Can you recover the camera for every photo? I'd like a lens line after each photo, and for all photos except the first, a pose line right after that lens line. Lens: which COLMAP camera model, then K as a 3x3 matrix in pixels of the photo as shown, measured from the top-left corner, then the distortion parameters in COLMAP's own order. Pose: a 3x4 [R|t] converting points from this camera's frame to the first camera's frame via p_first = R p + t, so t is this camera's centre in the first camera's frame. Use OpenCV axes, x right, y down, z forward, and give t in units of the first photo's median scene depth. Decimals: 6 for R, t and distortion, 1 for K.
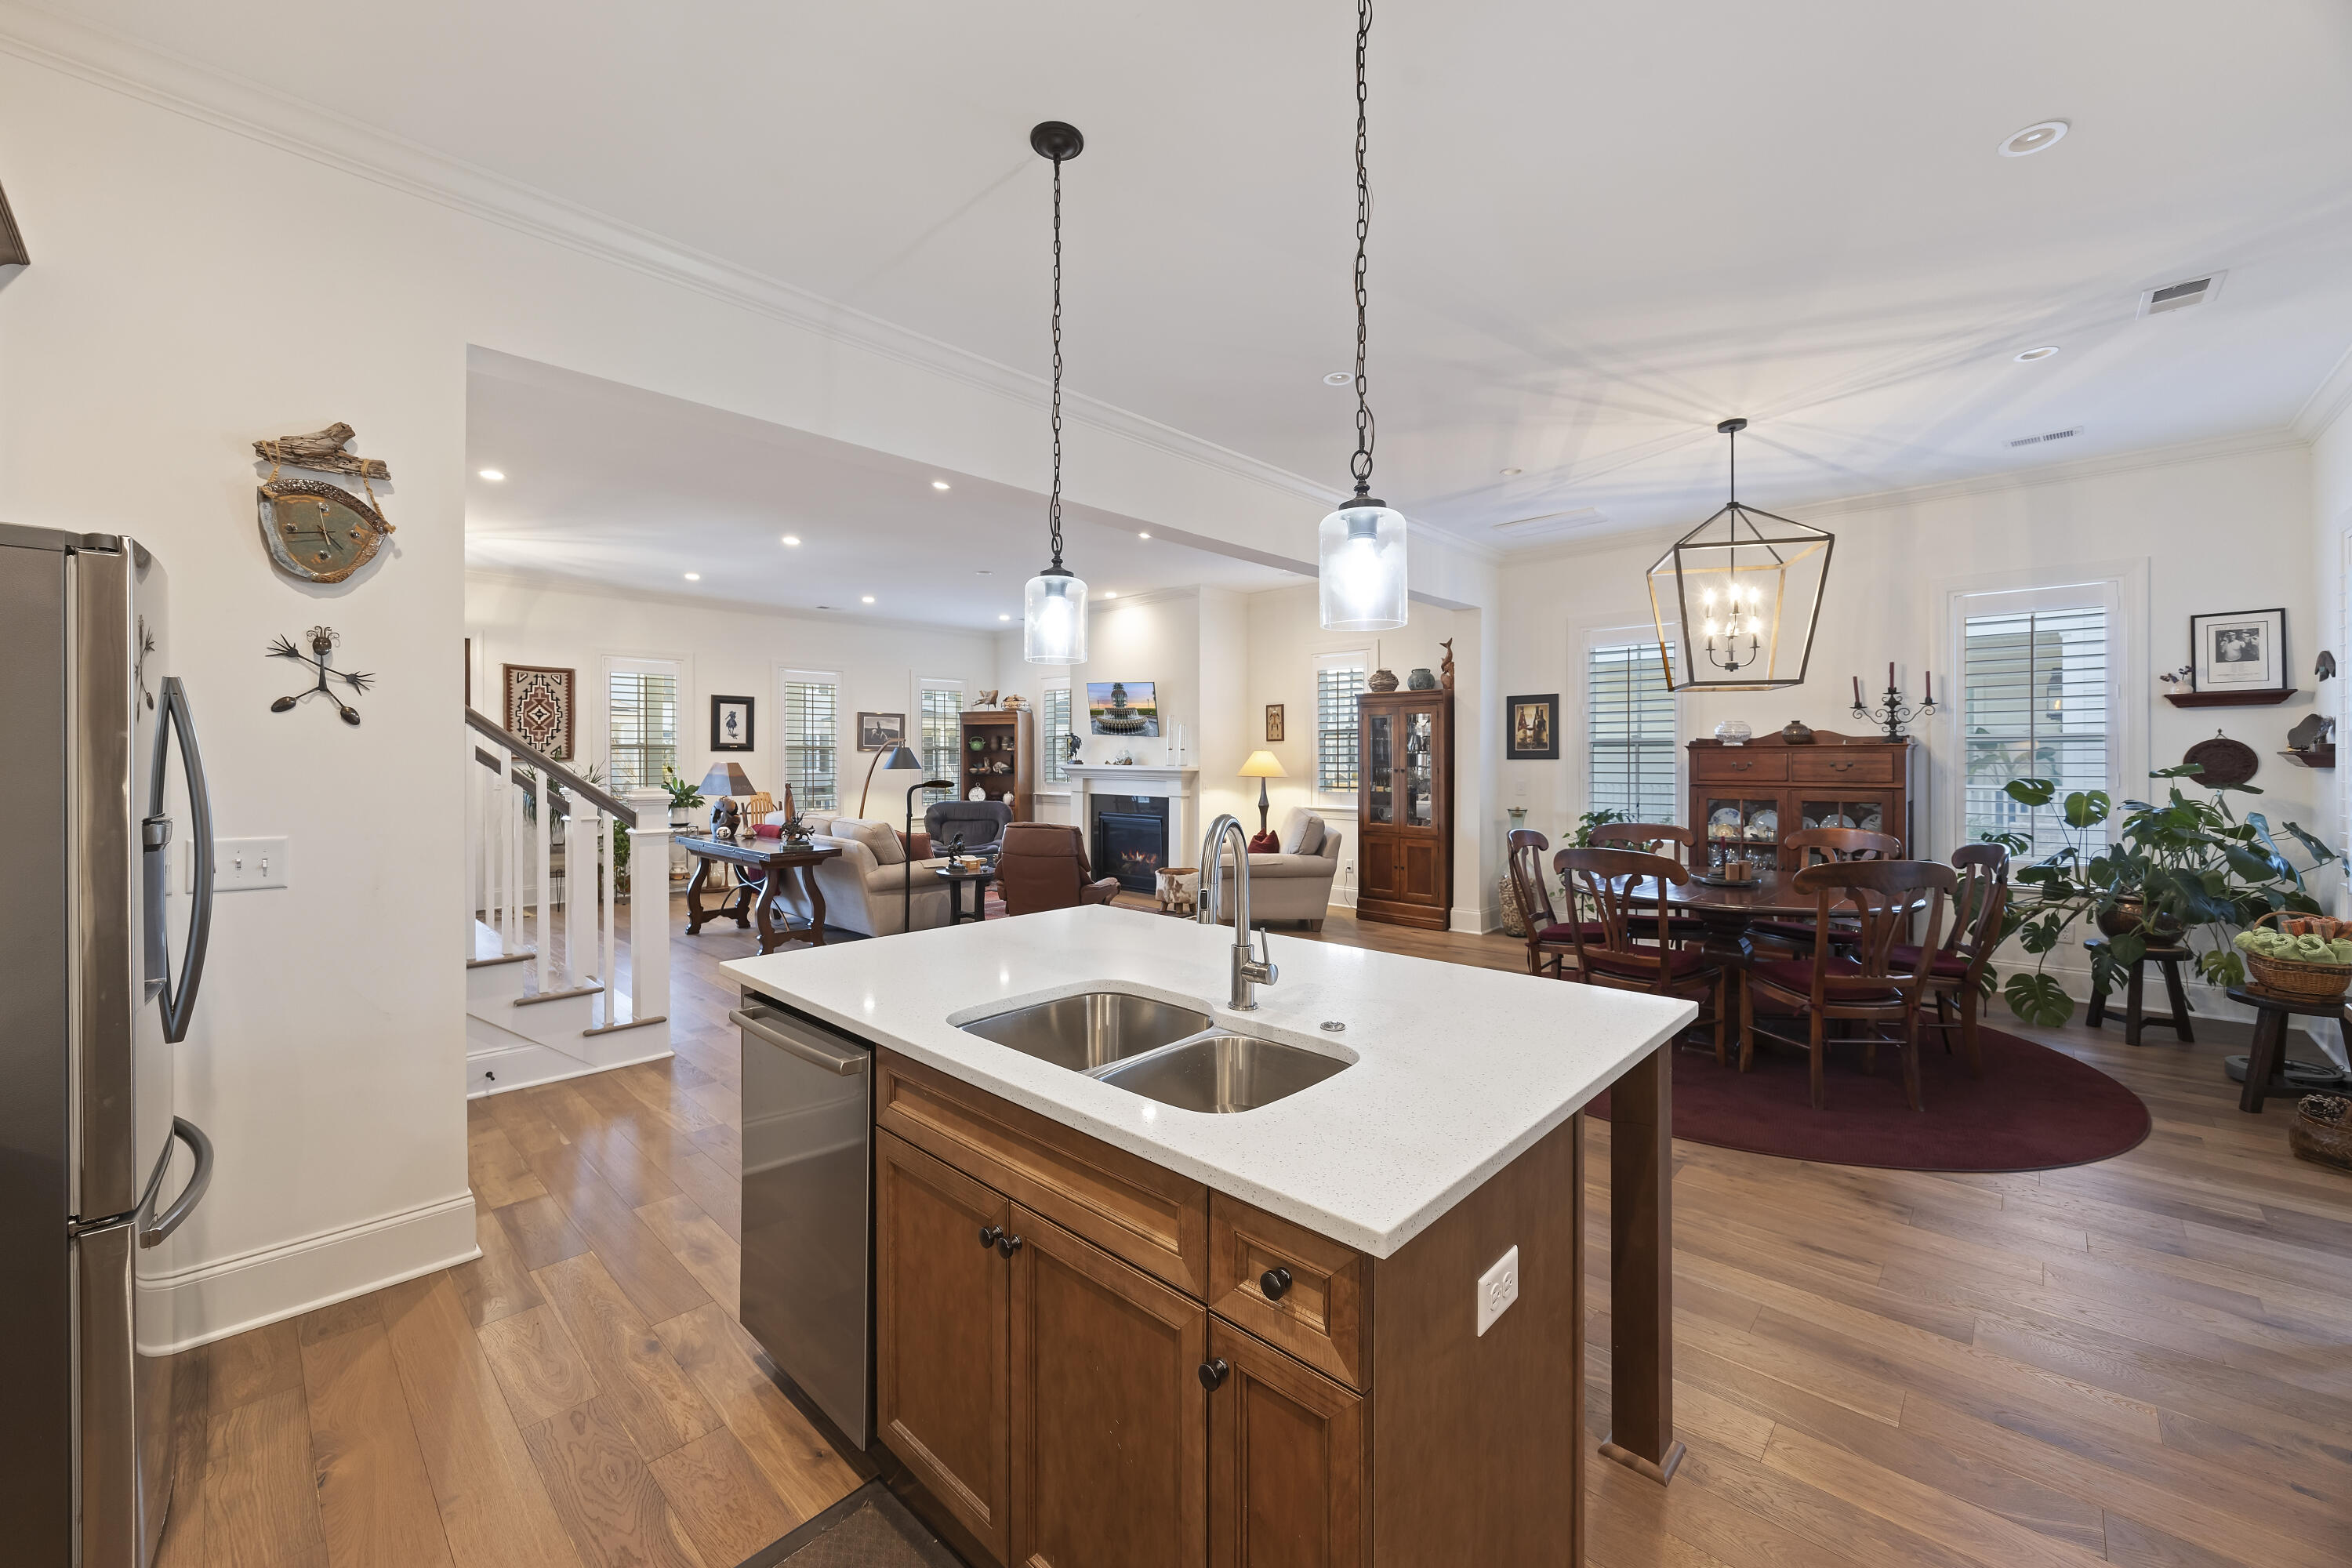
lens RADIAL K [[953.0, 0, 1255.4], [0, 953.0, 759.3], [0, 0, 1]] dist [0.110481, 0.000019]
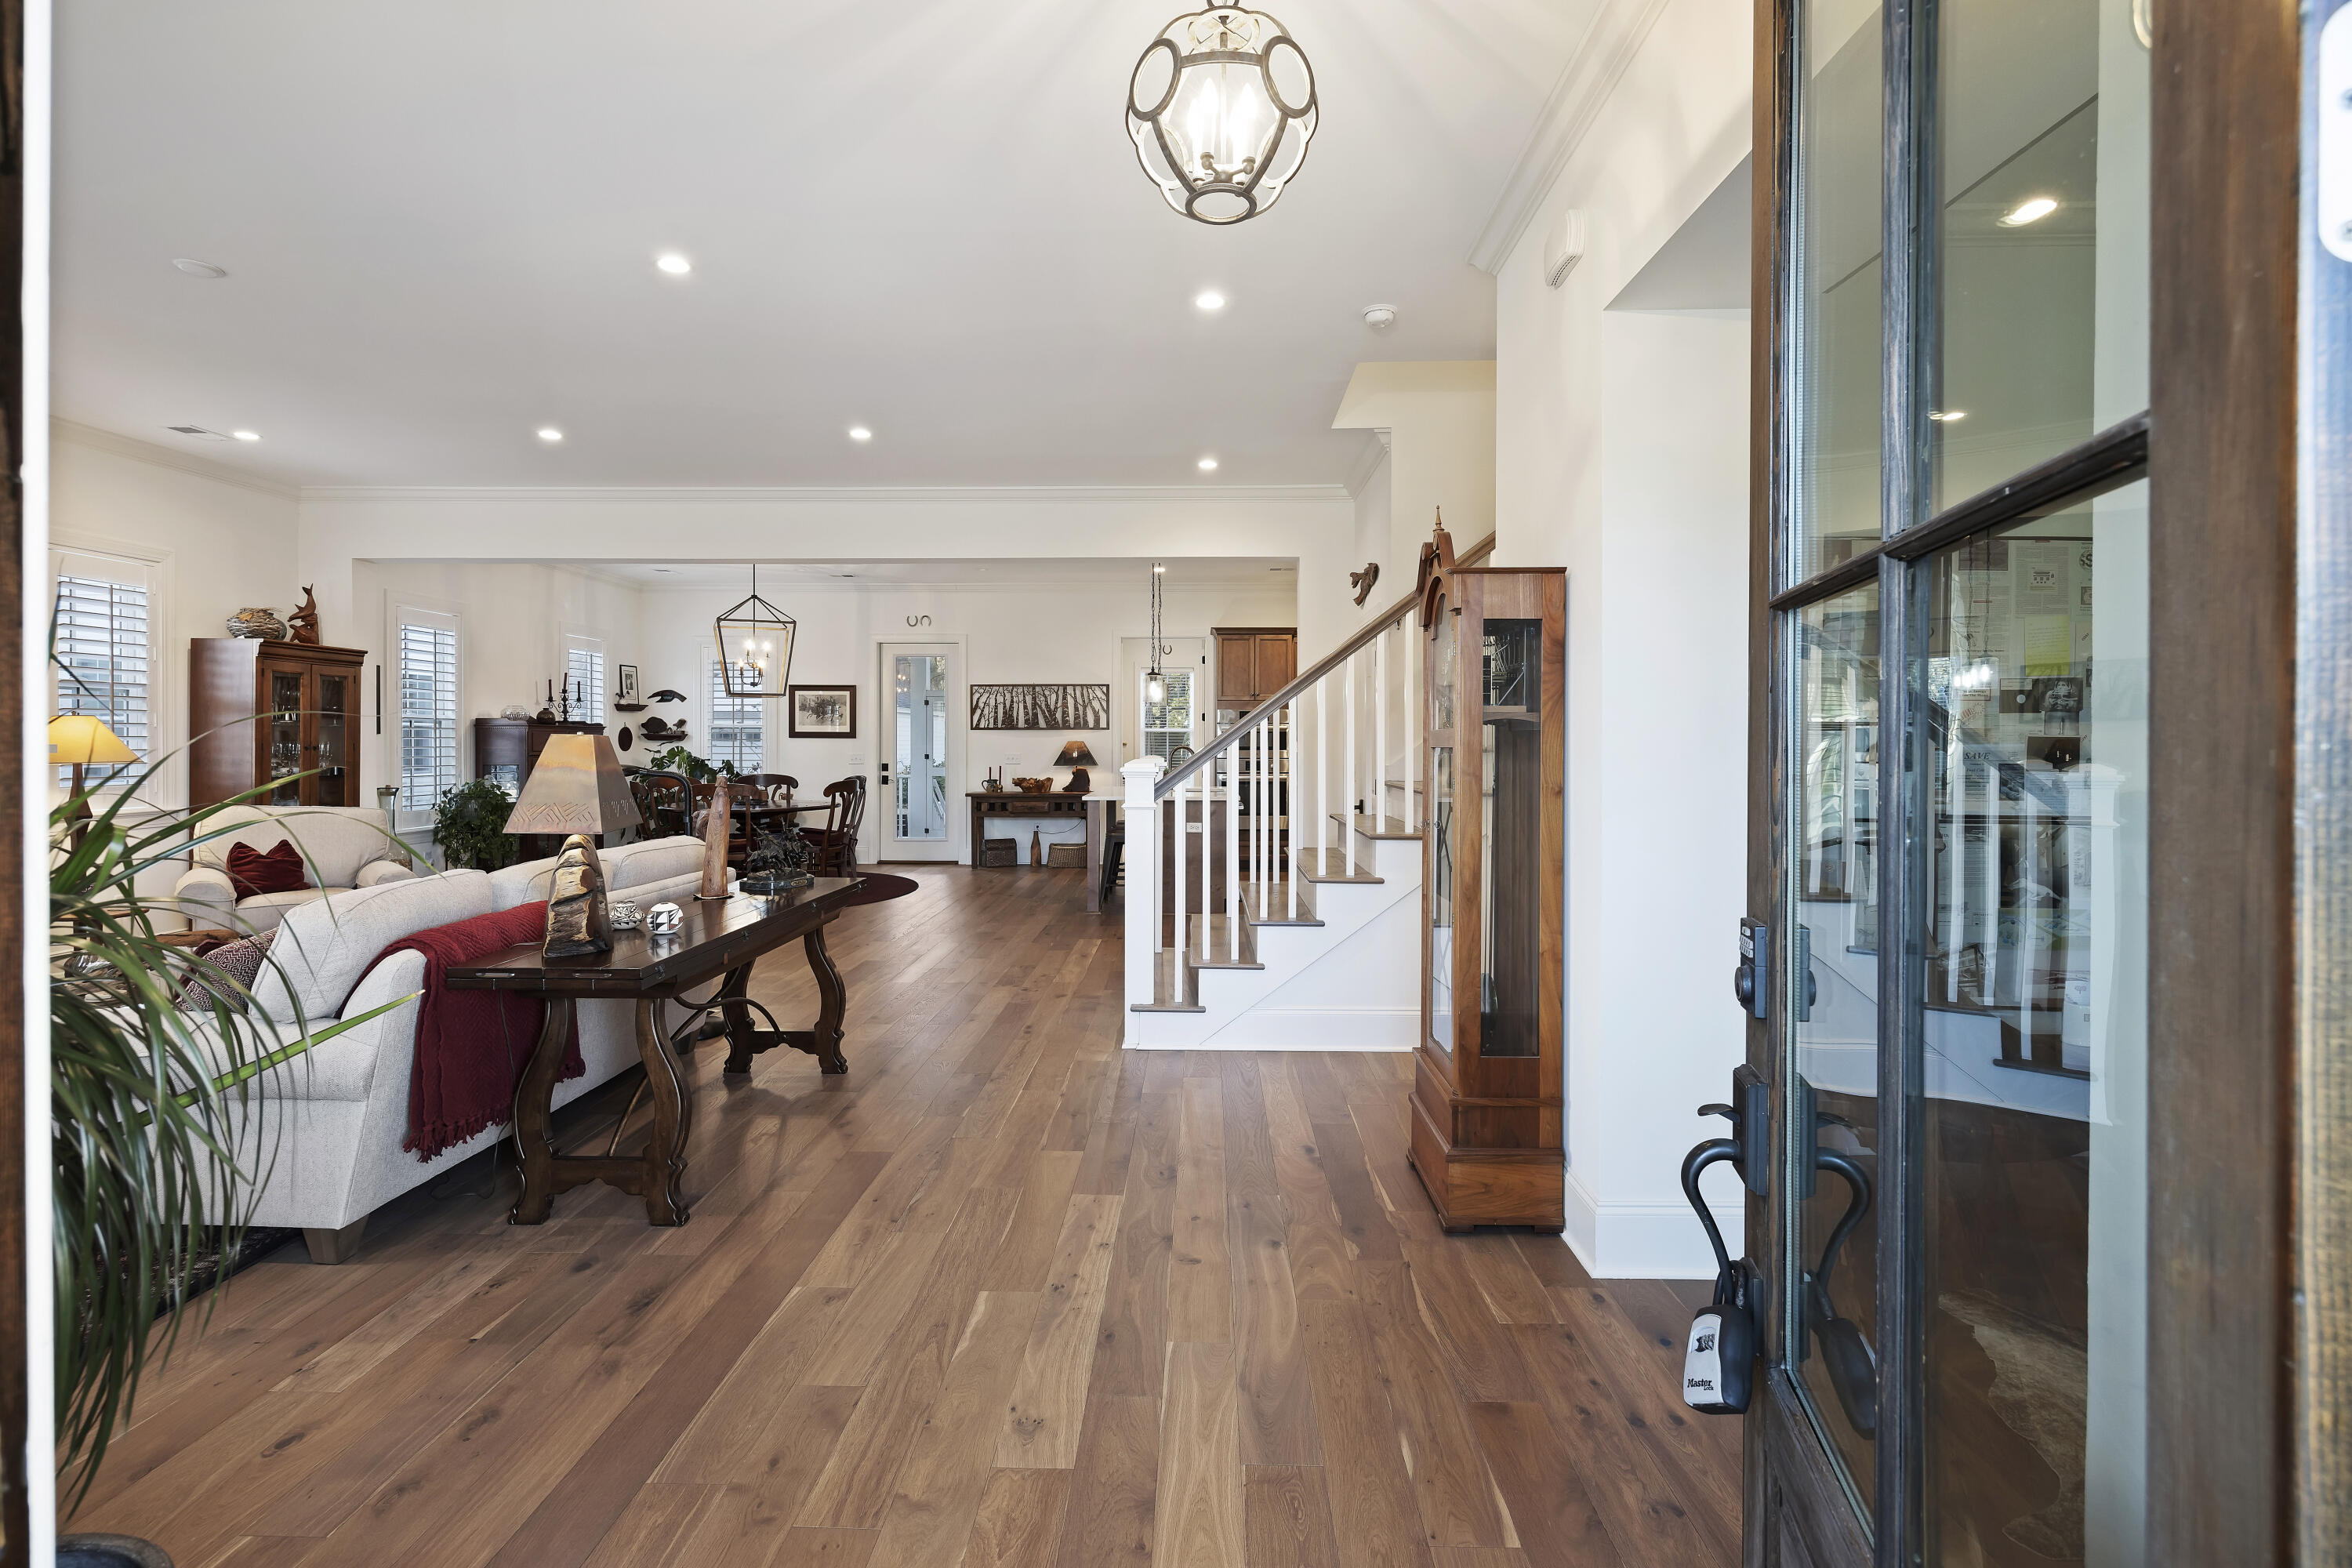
lens RADIAL K [[1089.8, 0, 1204.8], [0, 1089.8, 751.1], [0, 0, 1]] dist [-0.012179, 0.004682]
pose [[-0.622437, -0.004975, 0.782654, -1.418765], [0.001530, 0.999970, 0.007574, 0.012747], [-0.782668, 0.005912, -0.622411, 1.433746]]
